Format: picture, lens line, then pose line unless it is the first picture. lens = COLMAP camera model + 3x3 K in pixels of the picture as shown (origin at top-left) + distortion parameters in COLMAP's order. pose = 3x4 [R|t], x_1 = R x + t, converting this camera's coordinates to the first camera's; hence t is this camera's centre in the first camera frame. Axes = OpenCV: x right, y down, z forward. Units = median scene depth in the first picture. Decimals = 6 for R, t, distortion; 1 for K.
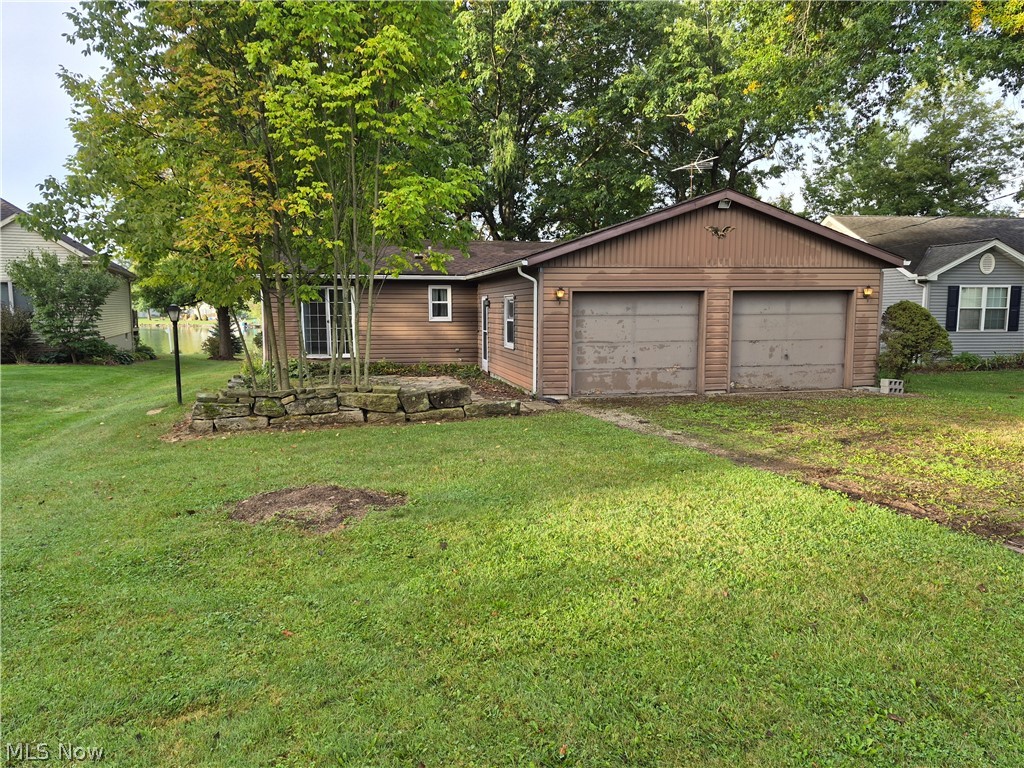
lens RADIAL K [[686.5, 0, 512.0], [0, 686.5, 384.0], [0, 0, 1]] dist [0.059024, -0.031219]
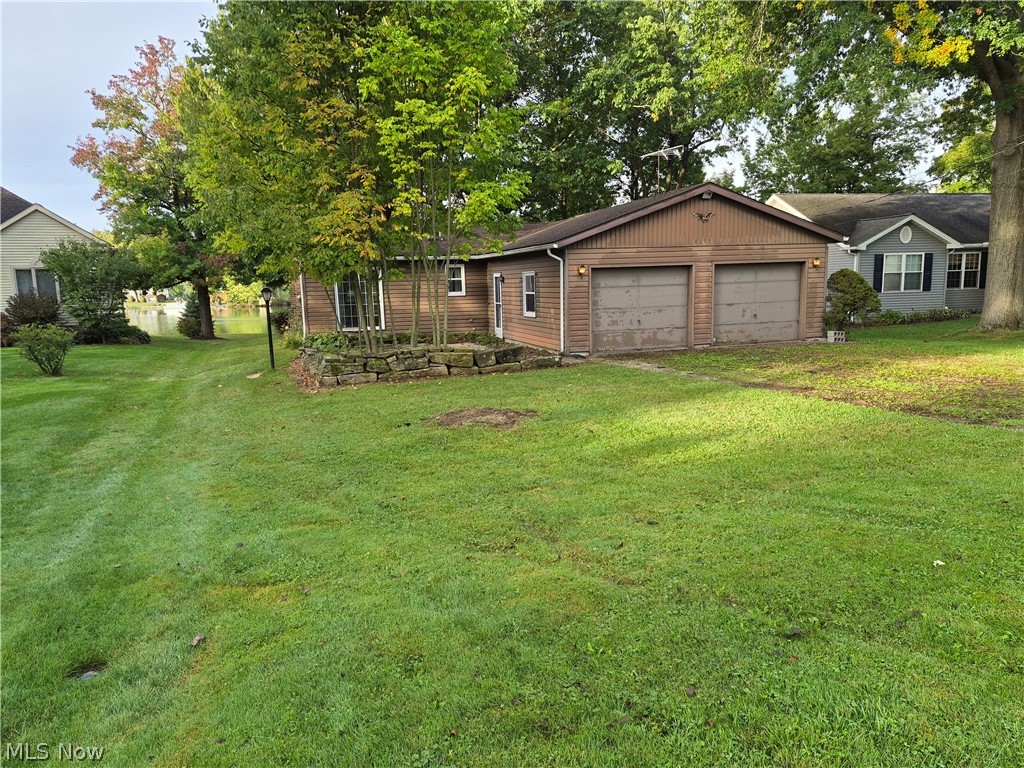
lens RADIAL K [[686.5, 0, 512.0], [0, 686.5, 384.0], [0, 0, 1]] dist [0.059024, -0.031219]
pose [[0.995974, -0.037548, 0.081405, -0.139677], [0.034444, 0.998637, 0.039207, 0.017886], [-0.082767, -0.036245, 0.995910, -0.200979]]
